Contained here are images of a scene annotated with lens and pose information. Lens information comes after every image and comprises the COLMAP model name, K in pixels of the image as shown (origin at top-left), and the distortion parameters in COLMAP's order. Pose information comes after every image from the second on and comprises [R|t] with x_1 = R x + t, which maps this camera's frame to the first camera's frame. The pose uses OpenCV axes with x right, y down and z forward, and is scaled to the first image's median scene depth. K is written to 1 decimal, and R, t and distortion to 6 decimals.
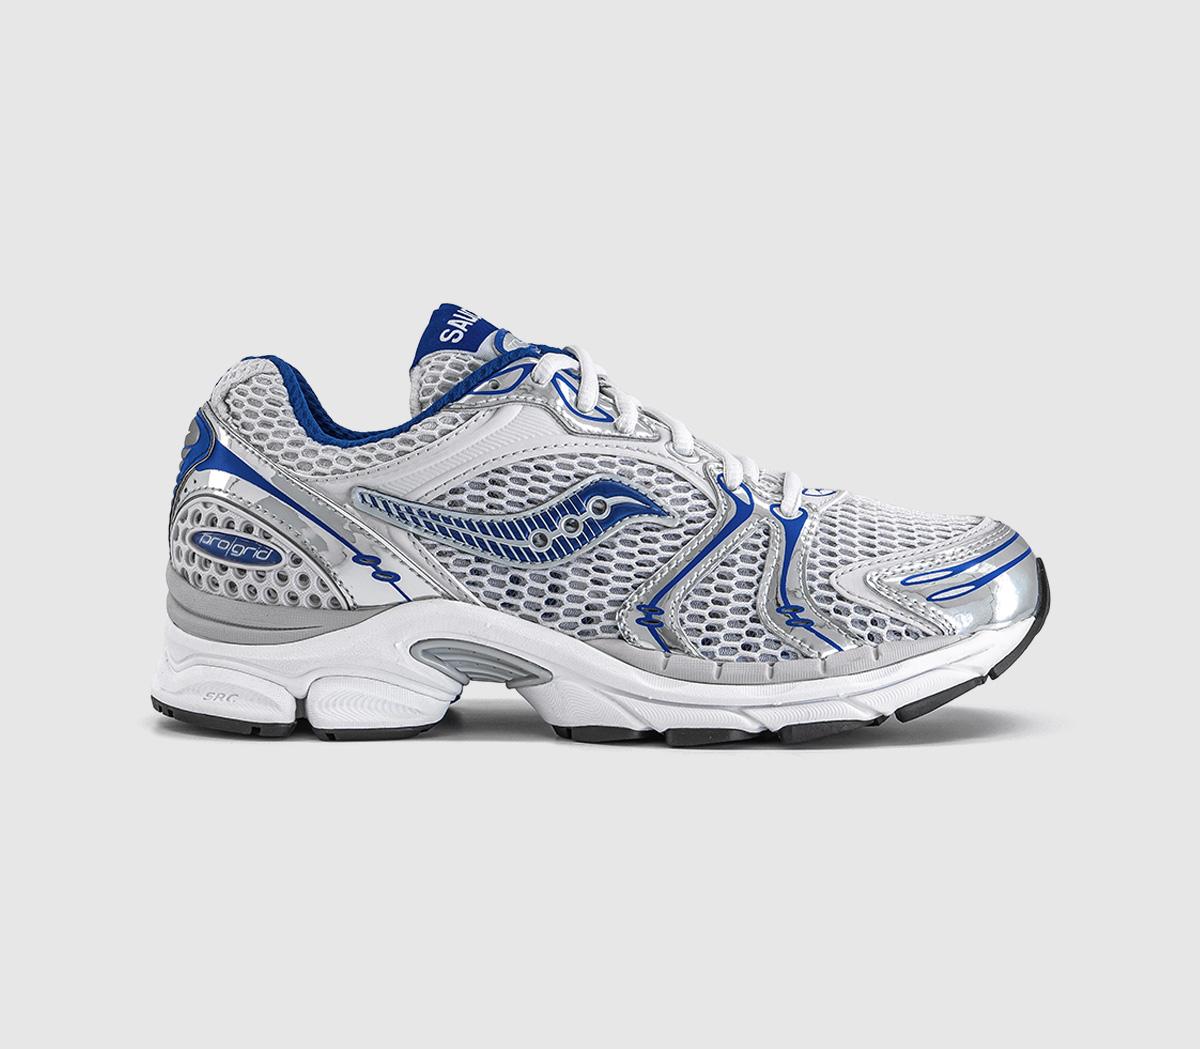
lens RADIAL K [[1958.6, 0, 600.0], [0, 1958.6, 524.5], [0, 0, 1]] dist [0.010960, 0.008687]
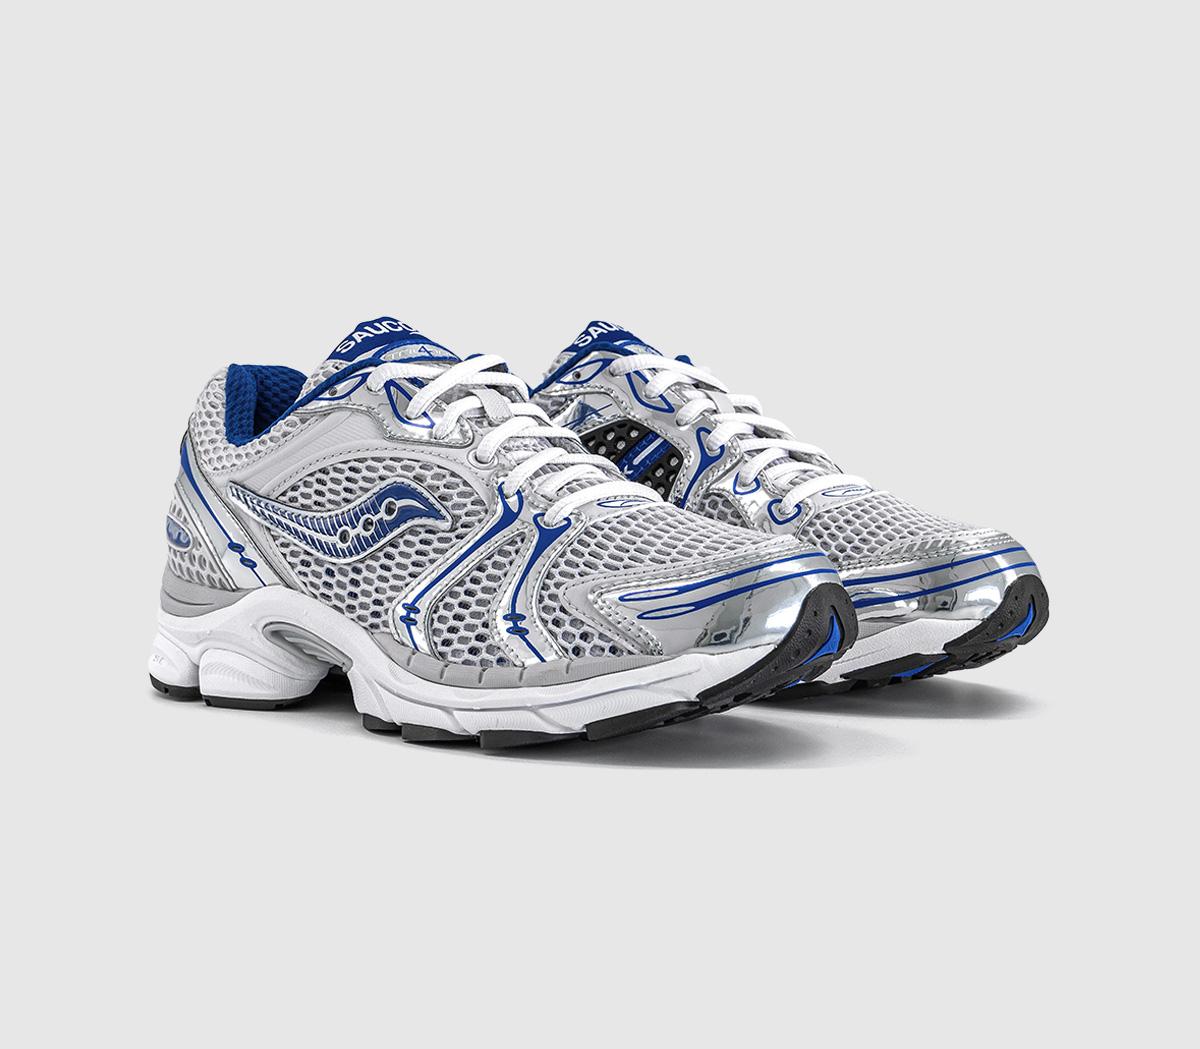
lens RADIAL K [[1958.6, 0, 600.0], [0, 1958.6, 524.5], [0, 0, 1]] dist [0.010960, 0.008687]
pose [[0.852414, 0.046923, -0.520758, 0.643117], [-0.045498, 0.998844, 0.015527, -0.021644], [0.520884, 0.010459, 0.853563, 0.154818]]
